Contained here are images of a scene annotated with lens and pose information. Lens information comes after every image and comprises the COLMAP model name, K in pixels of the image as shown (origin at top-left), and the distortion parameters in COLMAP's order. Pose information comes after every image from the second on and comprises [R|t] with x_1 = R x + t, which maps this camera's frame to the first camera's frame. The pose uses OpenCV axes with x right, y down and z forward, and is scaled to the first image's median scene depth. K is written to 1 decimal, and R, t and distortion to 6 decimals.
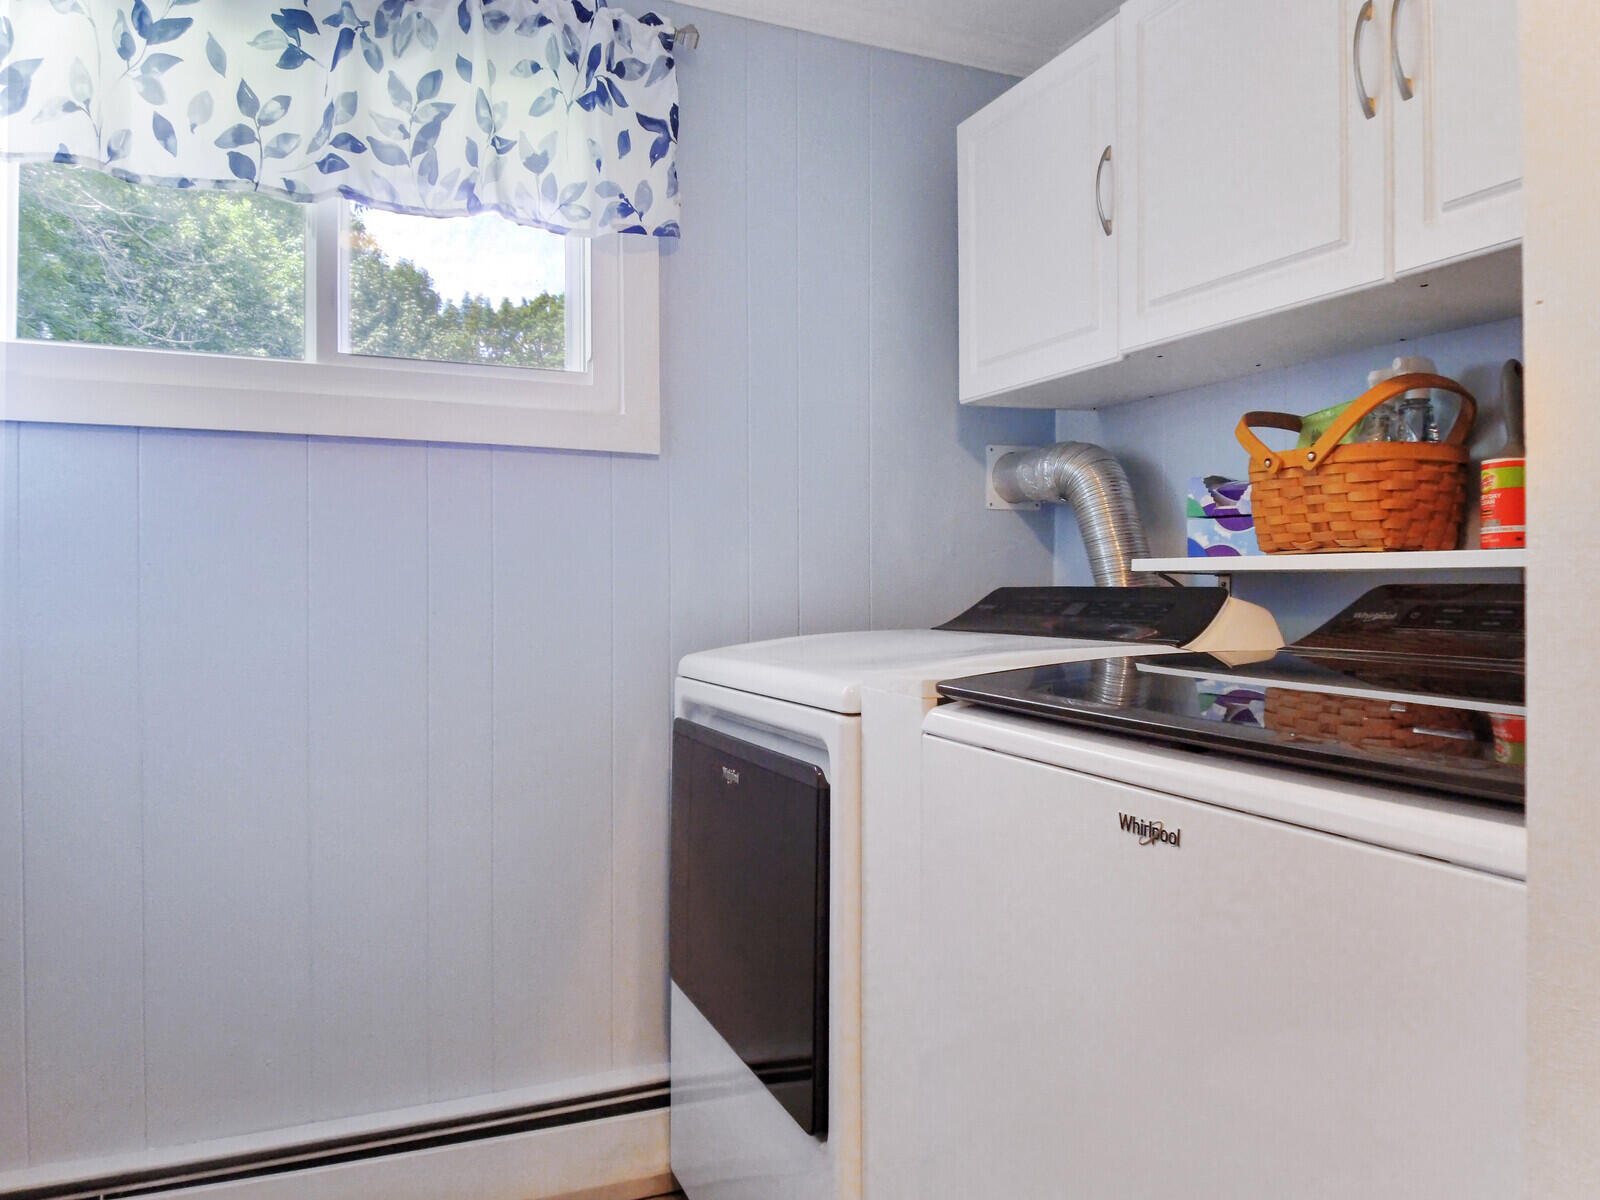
lens RADIAL K [[1121.6, 0, 797.5], [0, 1121.6, 588.5], [0, 0, 1]] dist [0.027736, -0.035444]
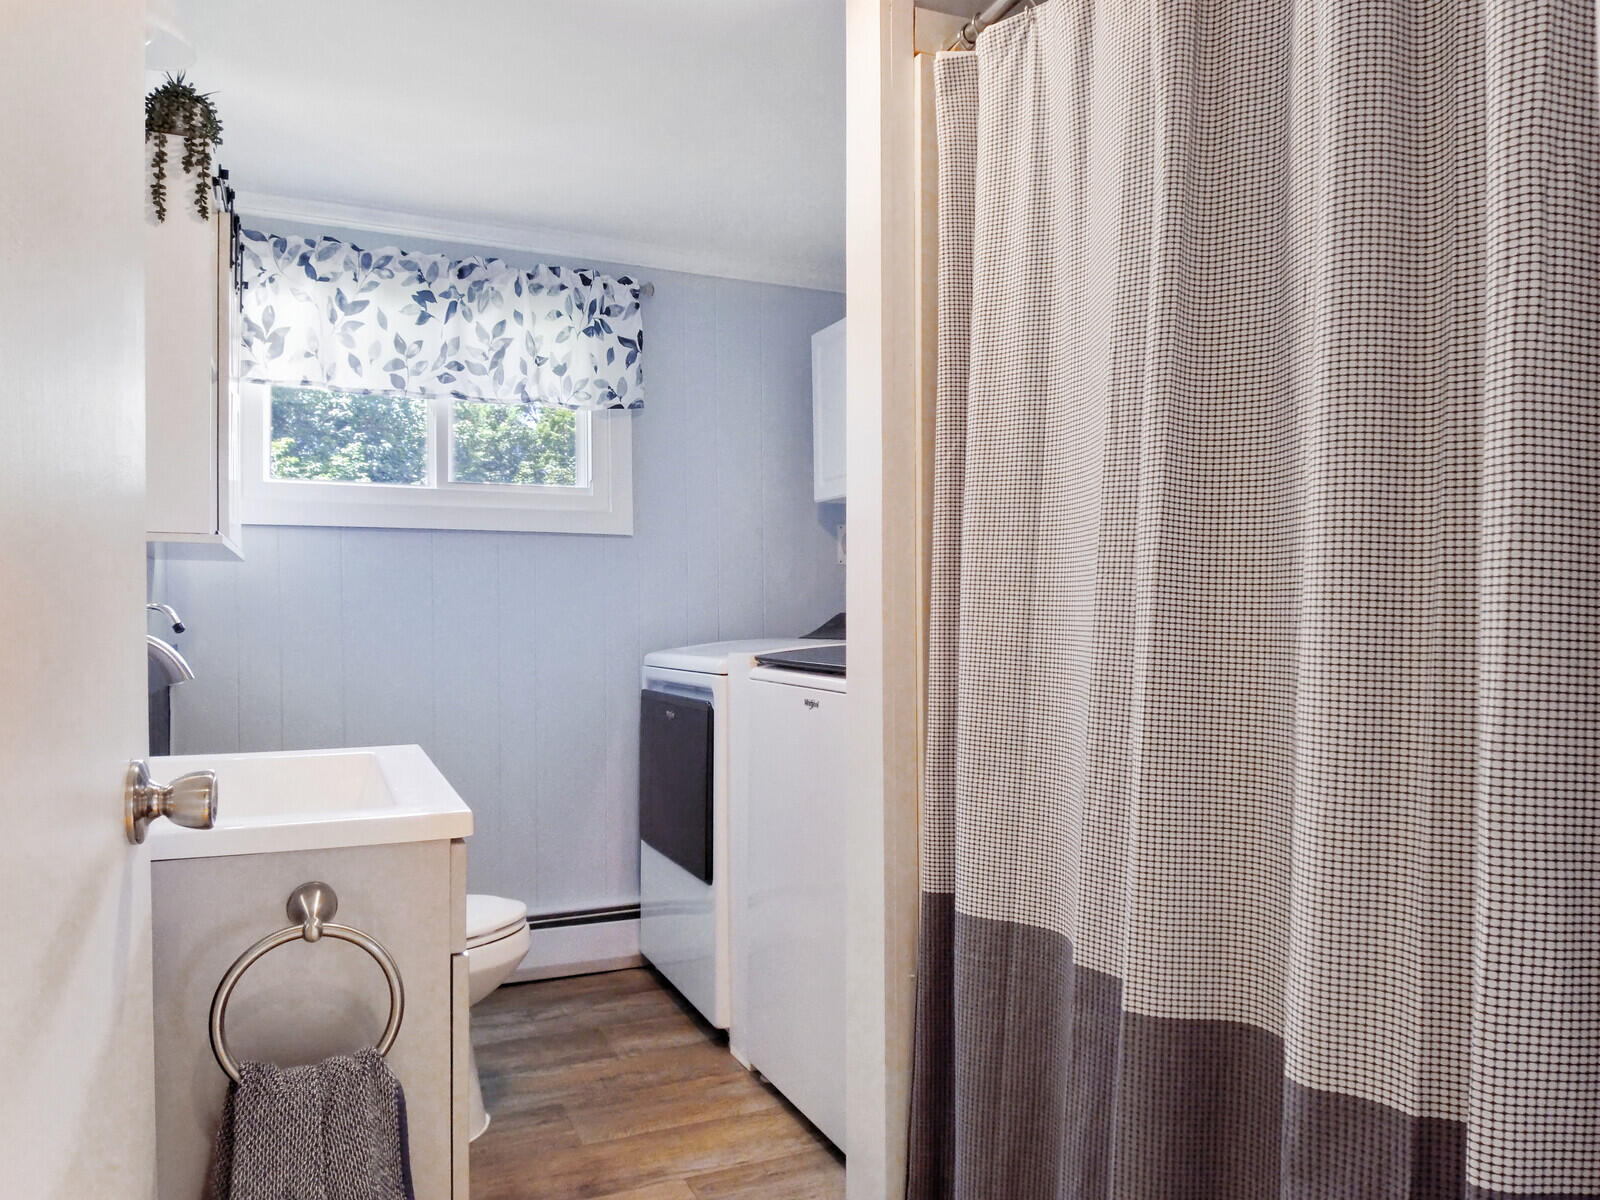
lens RADIAL K [[1132.1, 0, 803.0], [0, 1132.1, 617.3], [0, 0, 1]] dist [0.075100, -0.002152]
pose [[0.999927, -0.004633, 0.011127, 0.120070], [0.004626, 0.999989, 0.000676, 0.004897], [-0.011130, -0.000624, 0.999938, -0.751437]]
